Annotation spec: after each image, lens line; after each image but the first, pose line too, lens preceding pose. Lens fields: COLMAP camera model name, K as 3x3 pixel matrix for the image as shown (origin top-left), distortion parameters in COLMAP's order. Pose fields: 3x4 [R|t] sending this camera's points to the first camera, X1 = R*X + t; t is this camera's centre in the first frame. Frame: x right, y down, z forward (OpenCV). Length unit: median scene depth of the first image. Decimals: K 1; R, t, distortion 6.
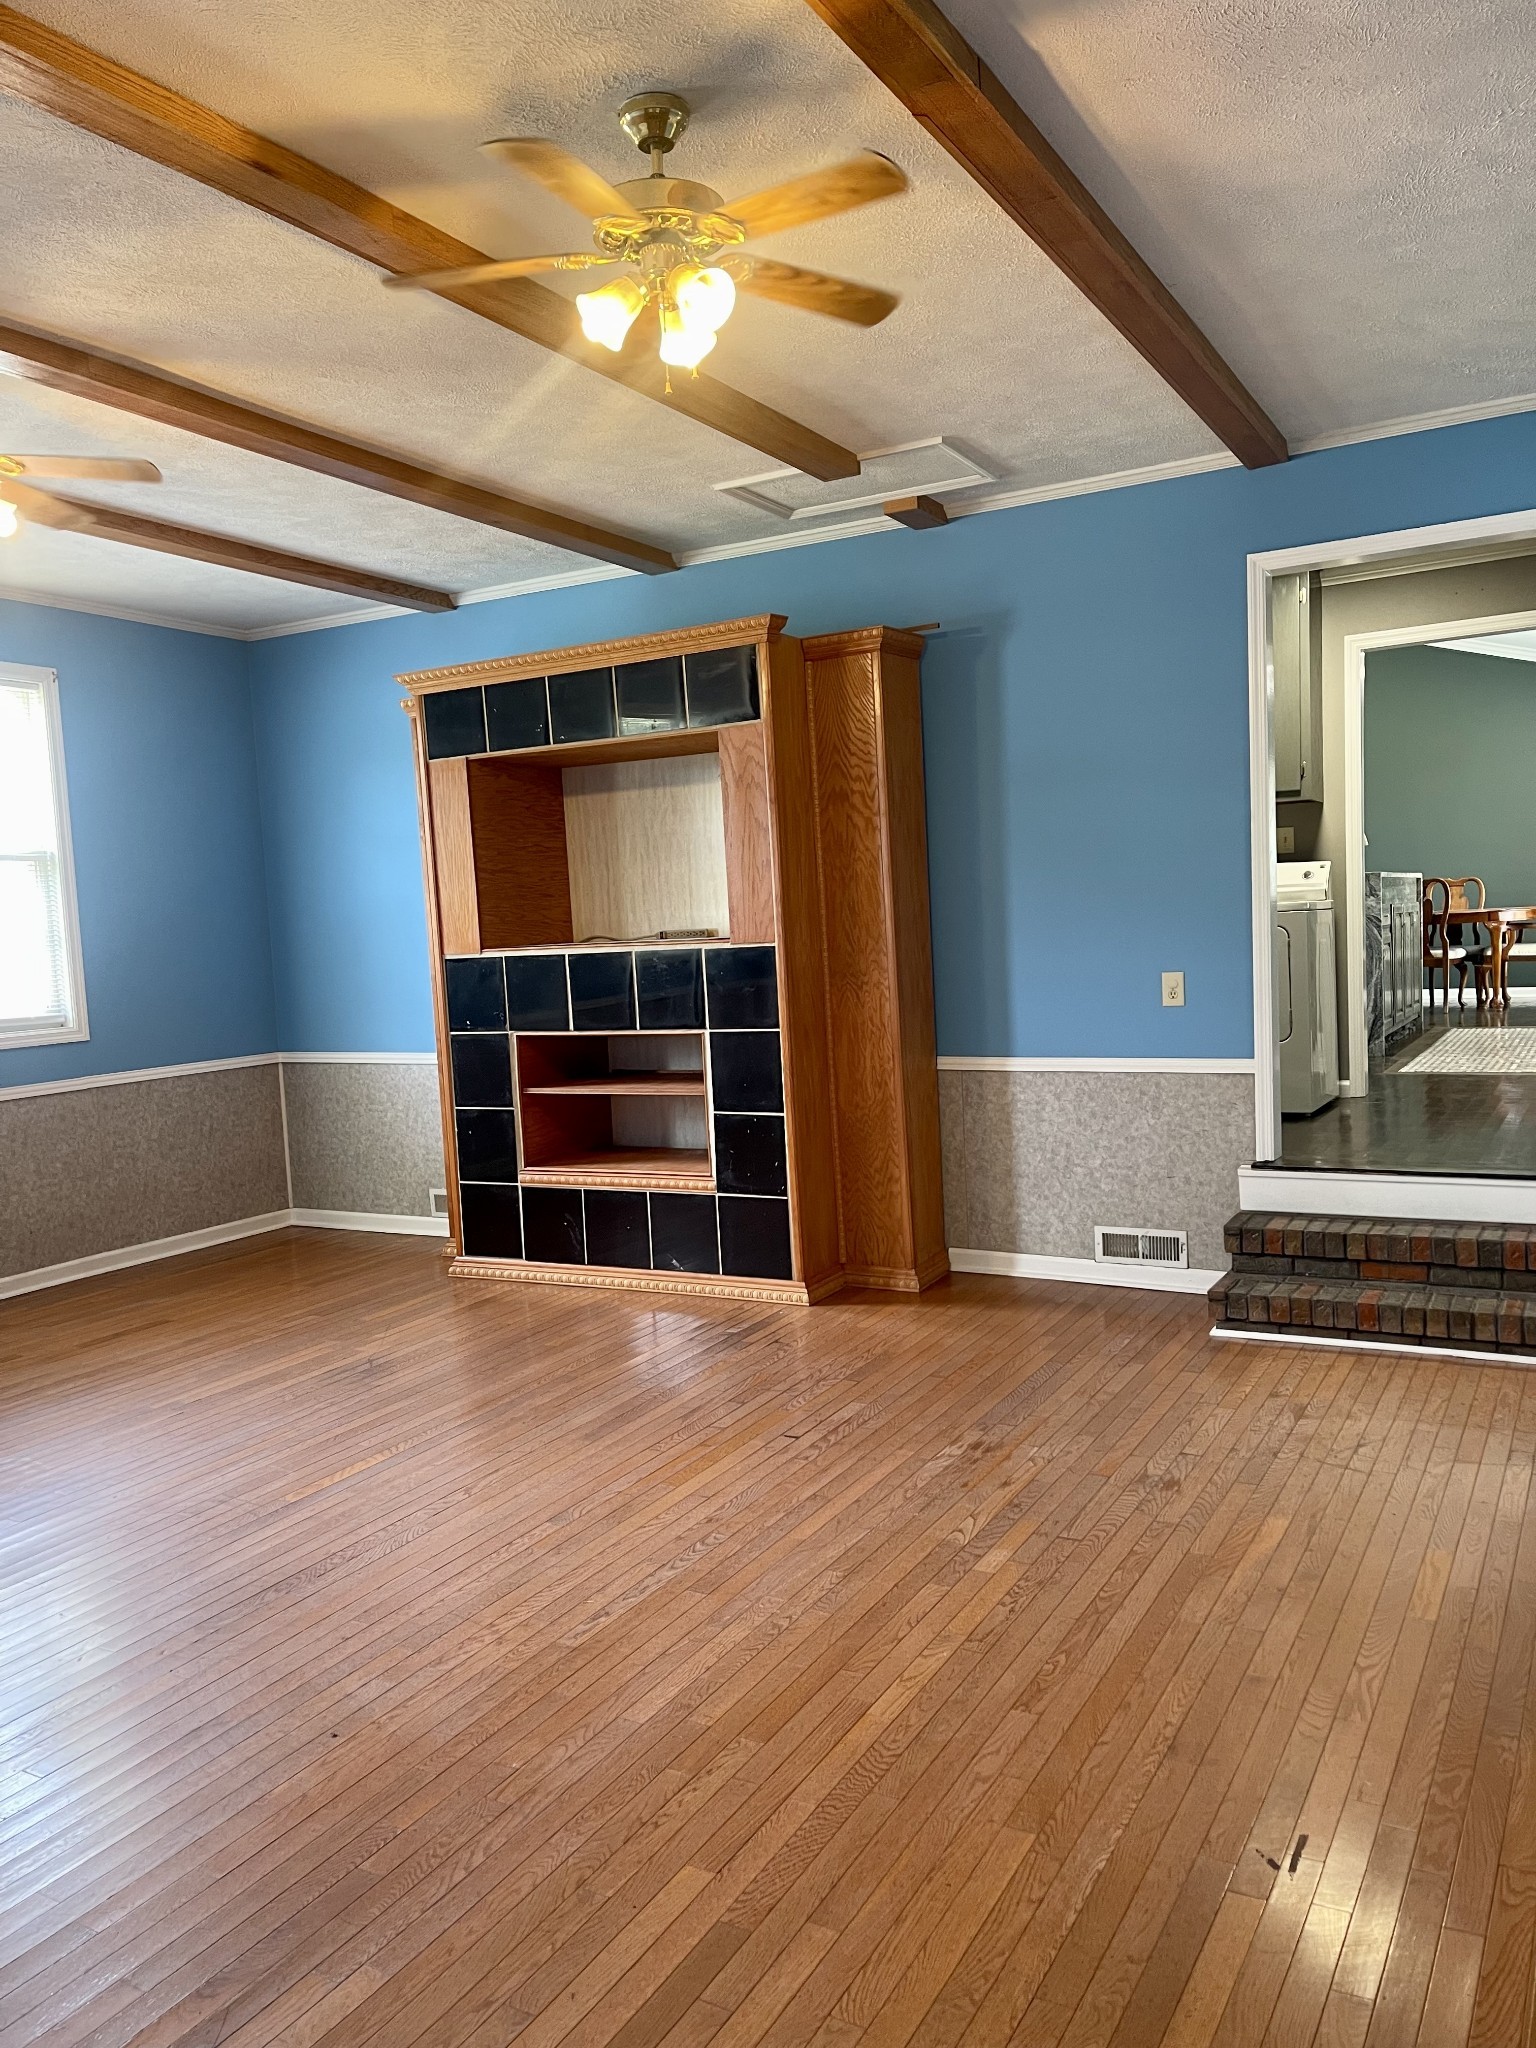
lens RADIAL K [[1554.4, 0, 763.6], [0, 1554.4, 1033.1], [0, 0, 1]] dist [0.061839, -0.093074]
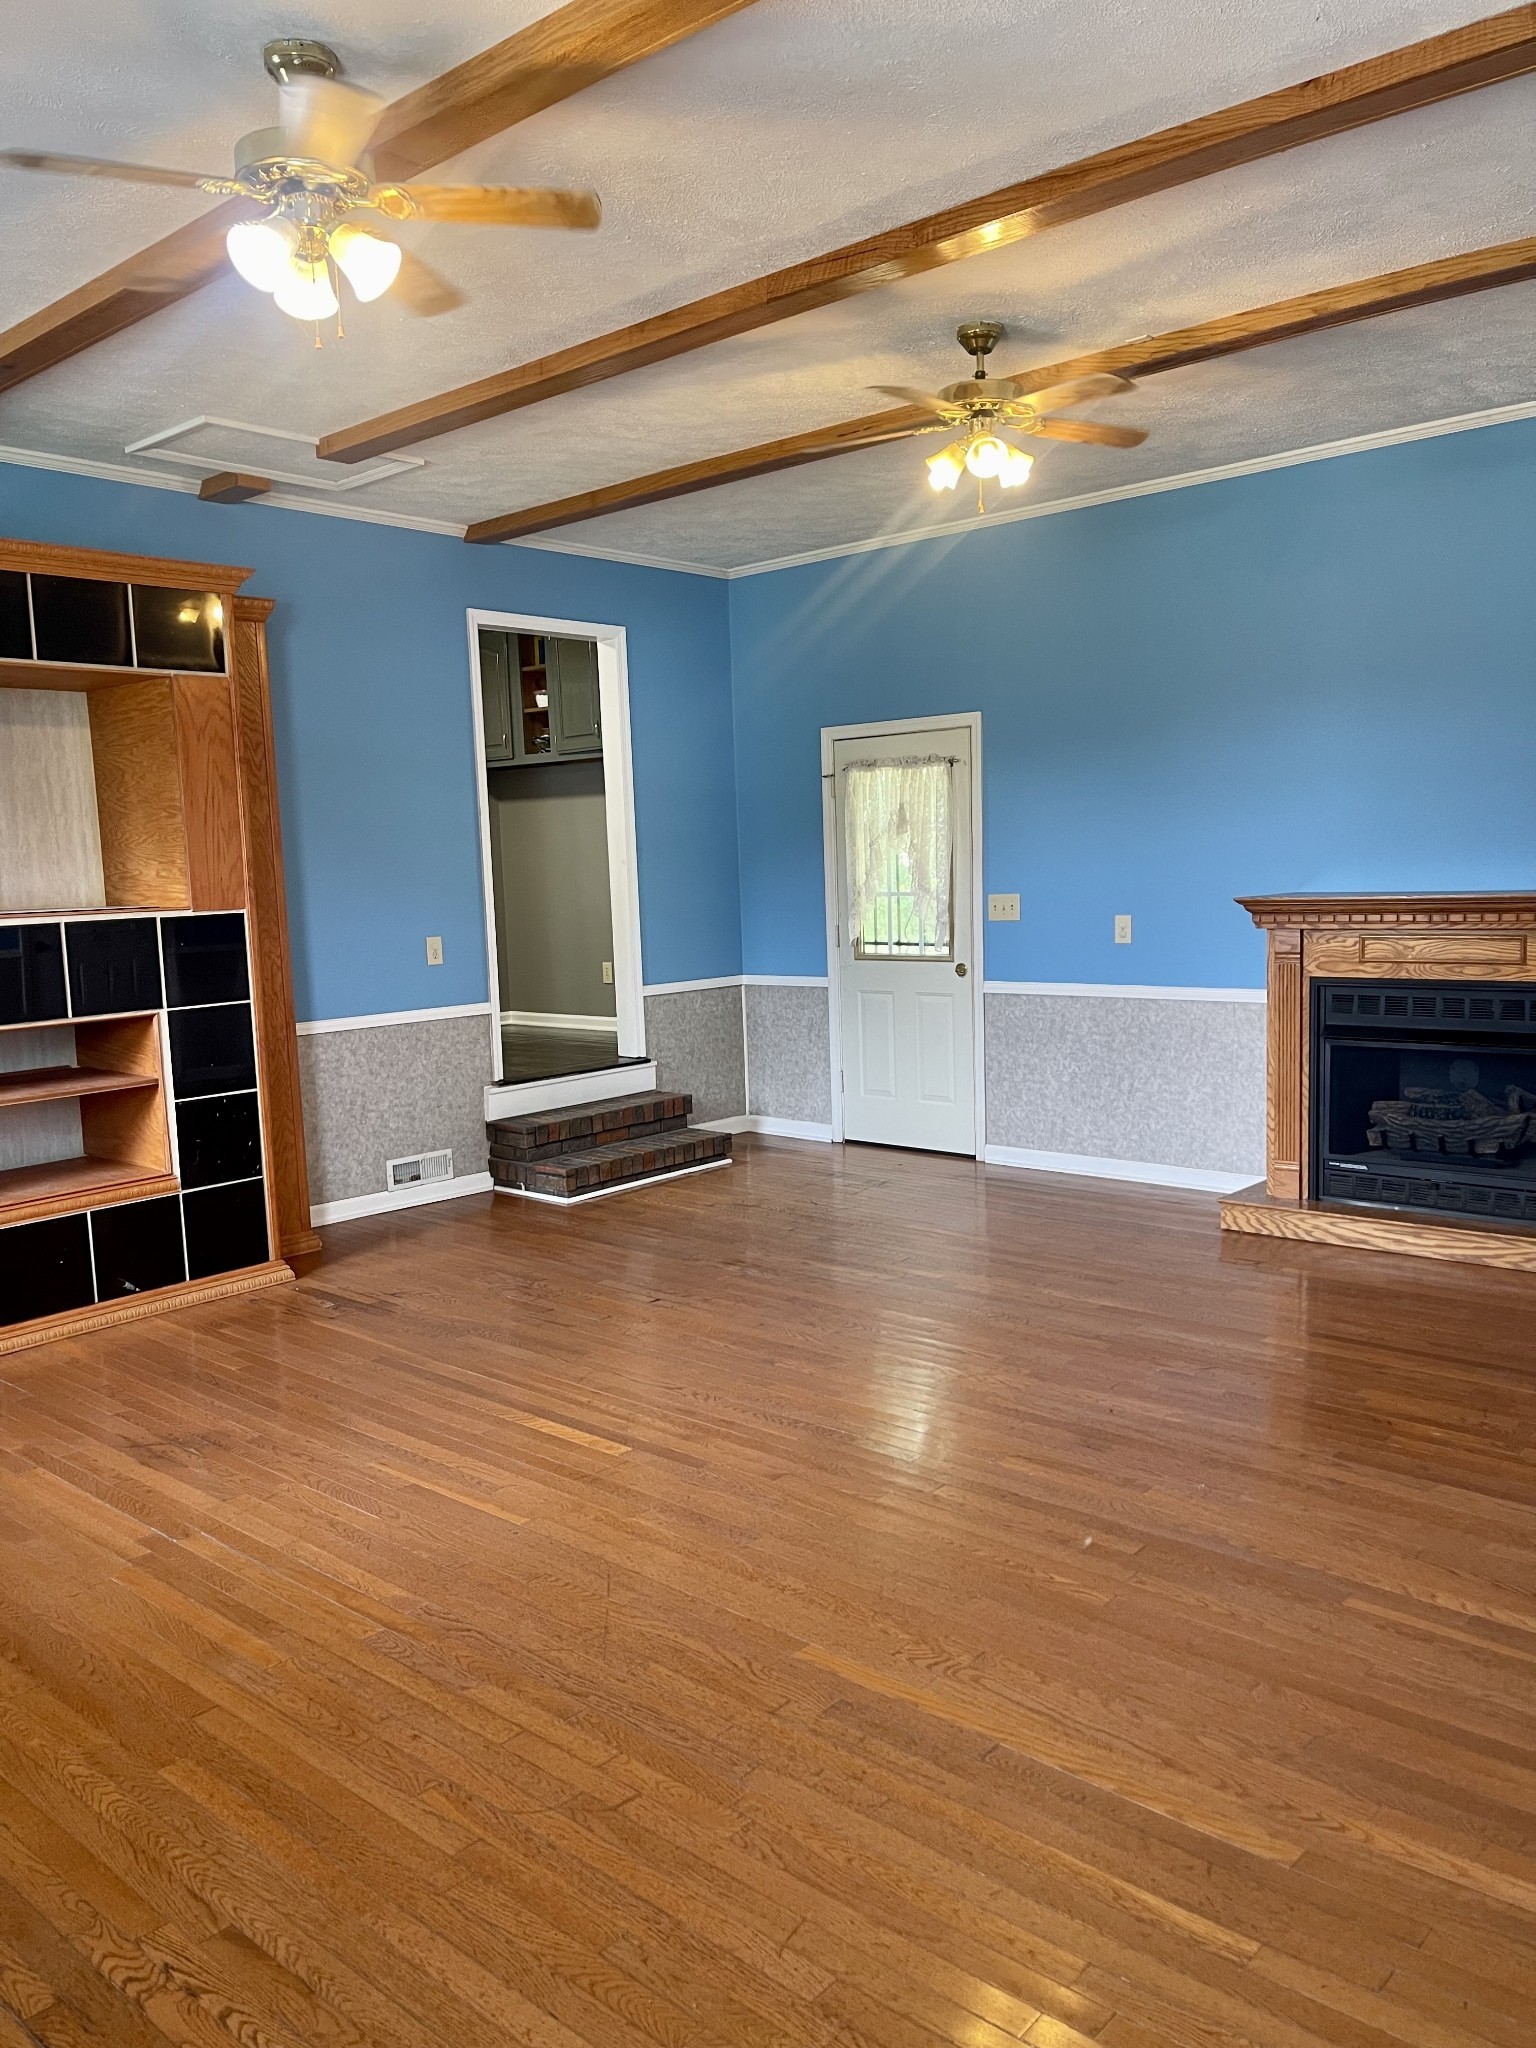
lens RADIAL K [[1554.4, 0, 767.5], [0, 1554.4, 1025.0], [0, 0, 1]] dist [0.061839, -0.093074]
pose [[0.214223, -0.063951, 0.974689, -0.868649], [0.096005, 0.994402, 0.044144, 0.000712], [-0.972055, 0.084119, 0.219163, 0.487256]]
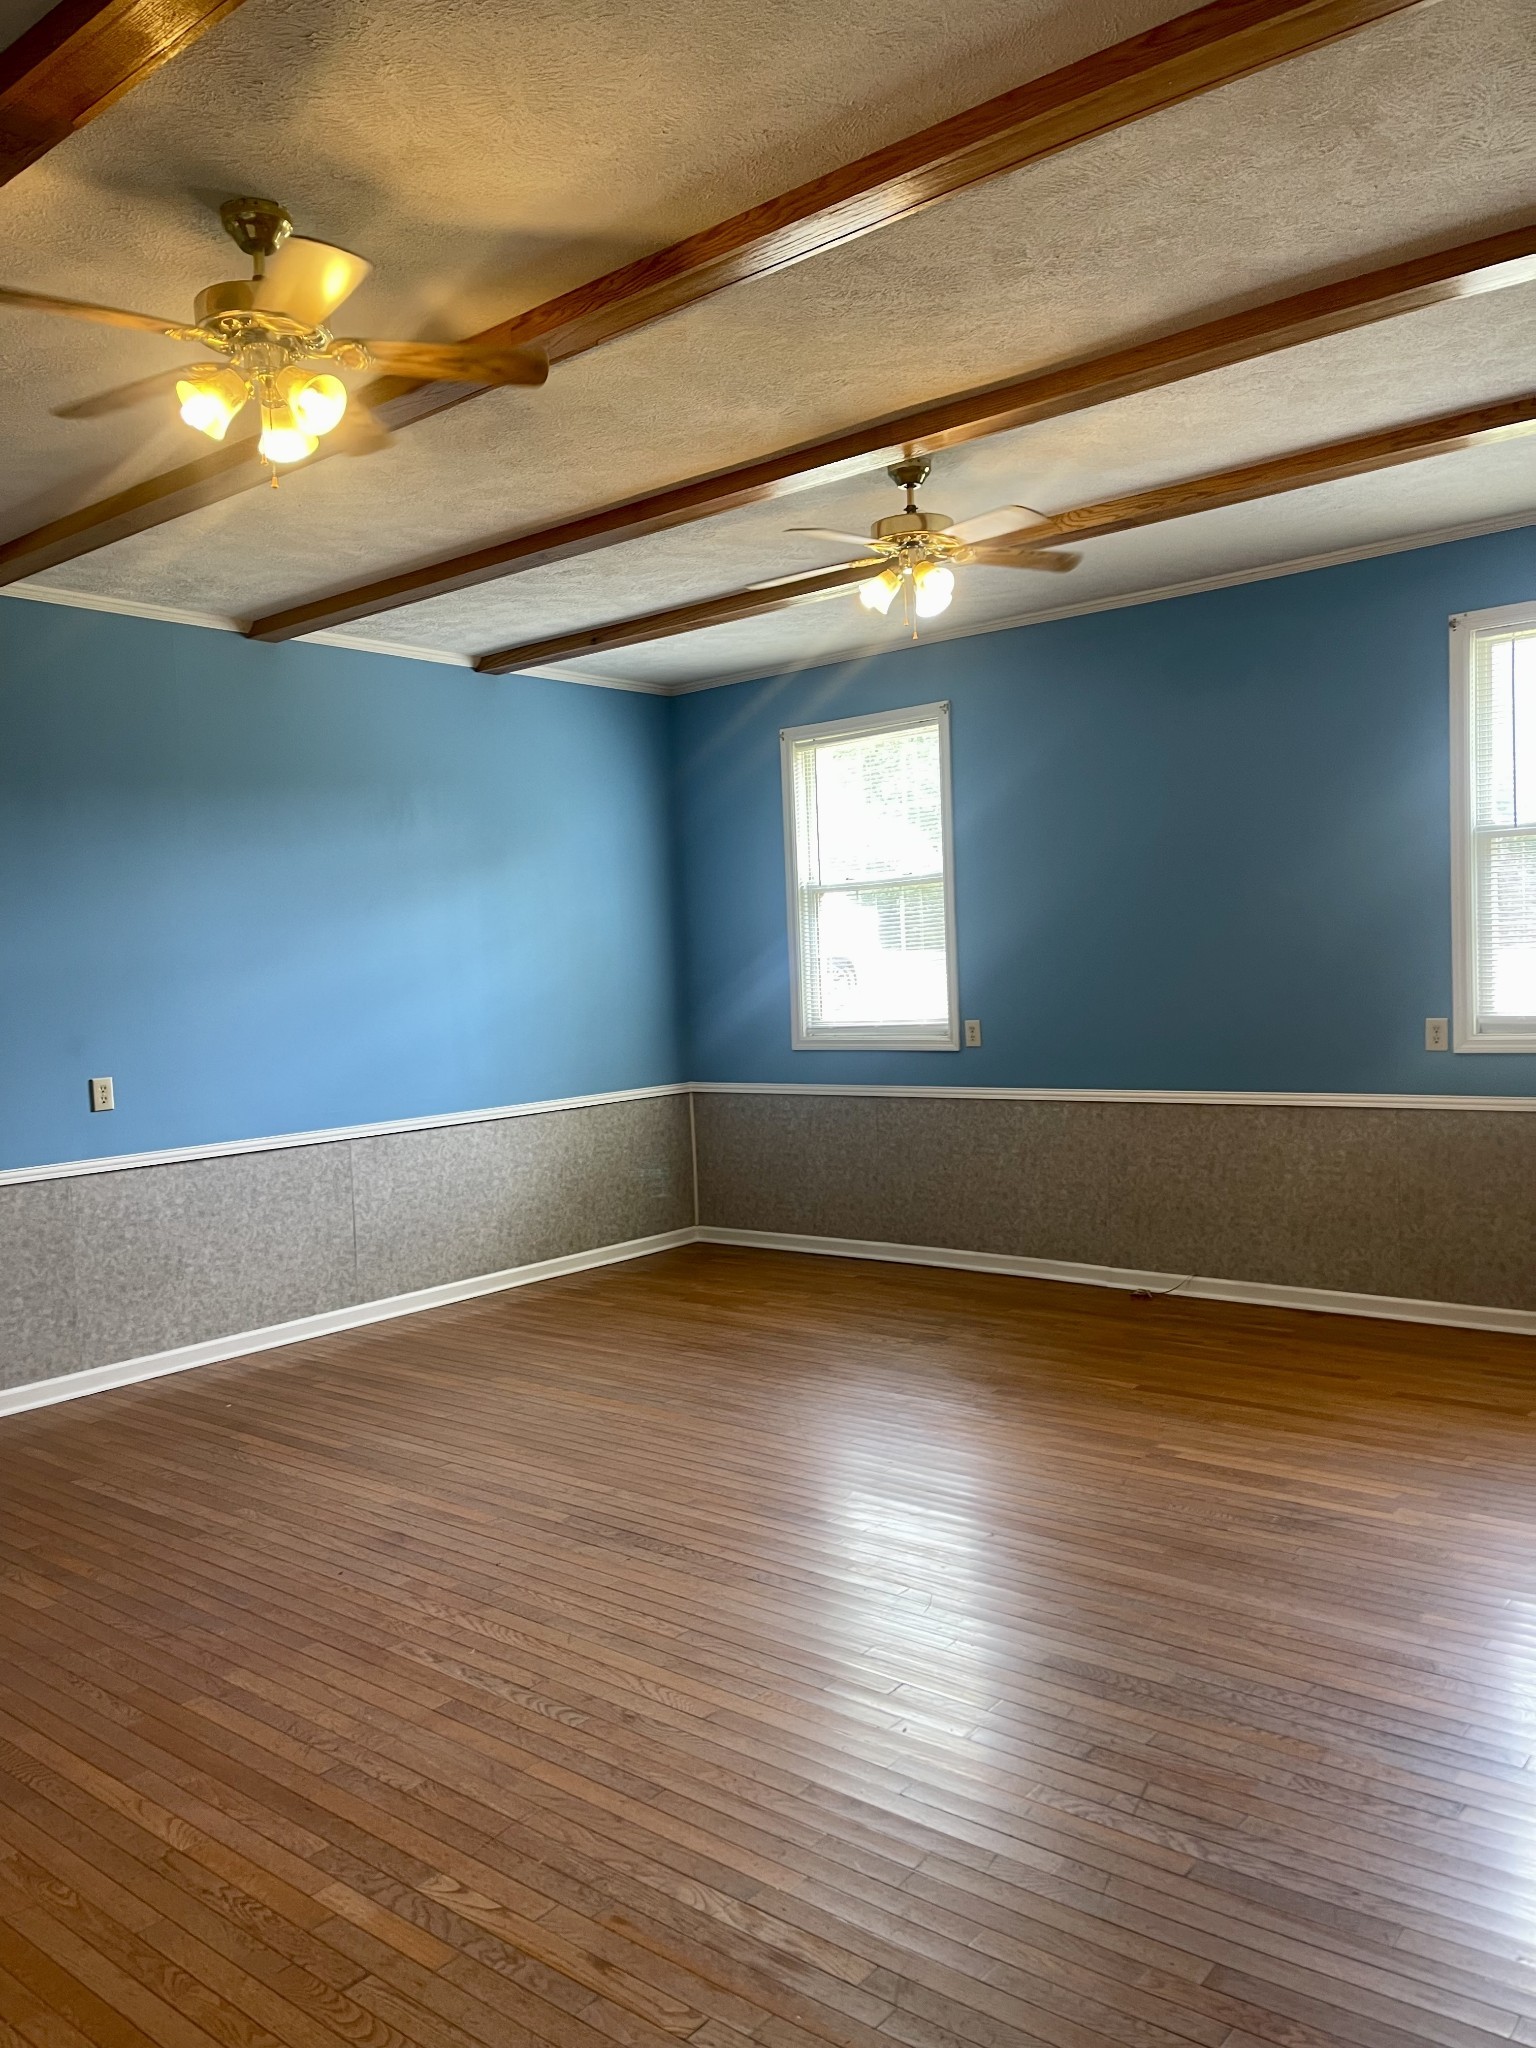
lens RADIAL K [[1554.4, 0, 760.2], [0, 1554.4, 1026.6], [0, 0, 1]] dist [0.061839, -0.093074]
pose [[-0.183038, 0.093995, -0.978602, 0.484457], [-0.023859, 0.994701, 0.100004, -0.088732], [0.982816, 0.041653, -0.179825, 0.802691]]
